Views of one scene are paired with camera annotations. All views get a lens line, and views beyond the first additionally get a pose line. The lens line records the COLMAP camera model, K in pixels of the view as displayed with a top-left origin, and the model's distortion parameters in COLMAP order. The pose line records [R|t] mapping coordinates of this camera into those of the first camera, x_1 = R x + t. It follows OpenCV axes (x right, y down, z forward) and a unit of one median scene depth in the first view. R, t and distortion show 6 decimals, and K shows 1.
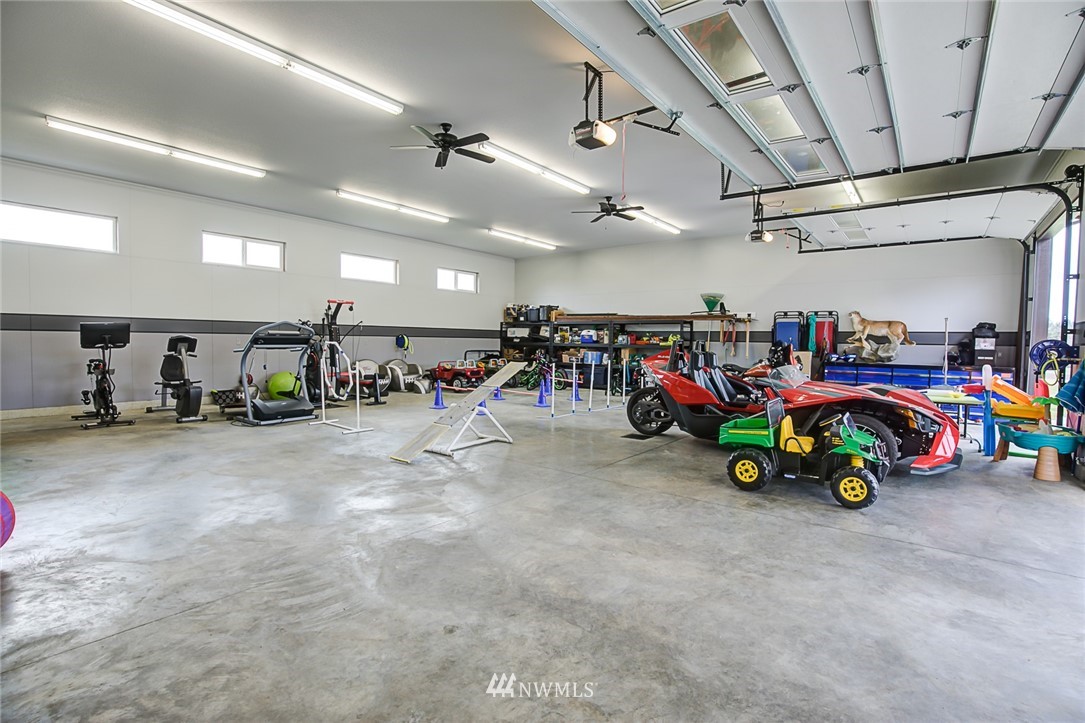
lens RADIAL K [[499.5, 0, 543.6], [0, 499.5, 361.8], [0, 0, 1]] dist [-0.030530, 0.003401]
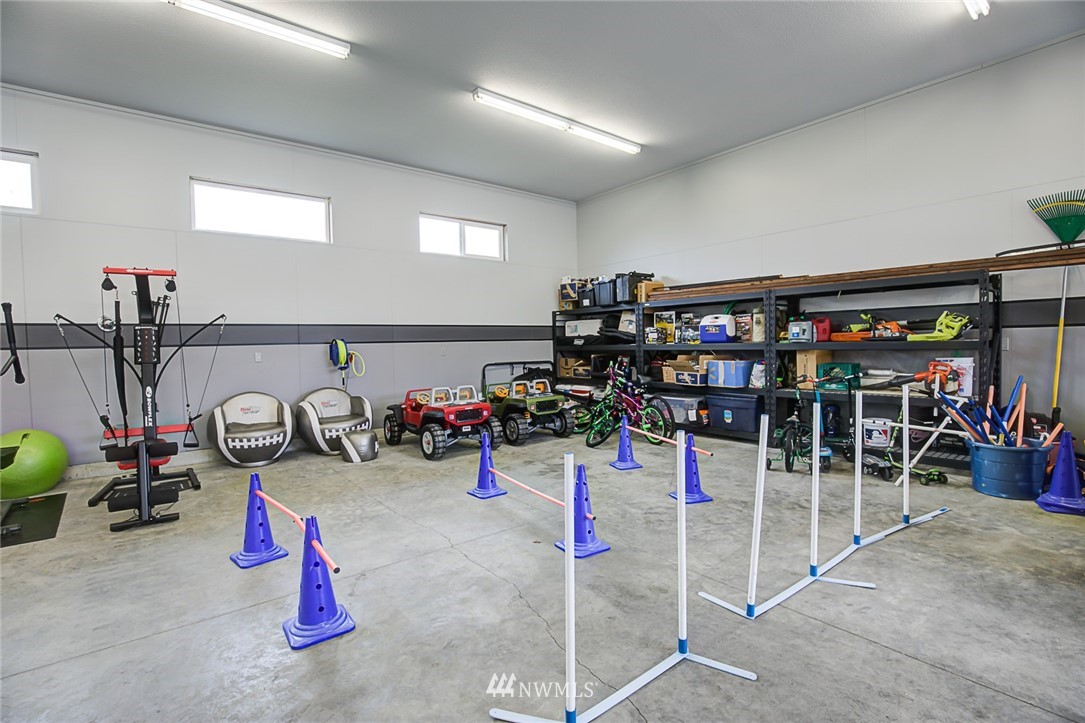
lens RADIAL K [[499.5, 0, 546.7], [0, 499.5, 361.2], [0, 0, 1]] dist [-0.030530, 0.003401]
pose [[0.975535, -0.029499, -0.217856, 0.033430], [0.027923, 0.999557, -0.010308, -0.018559], [0.218063, 0.003972, 0.975927, 0.485621]]
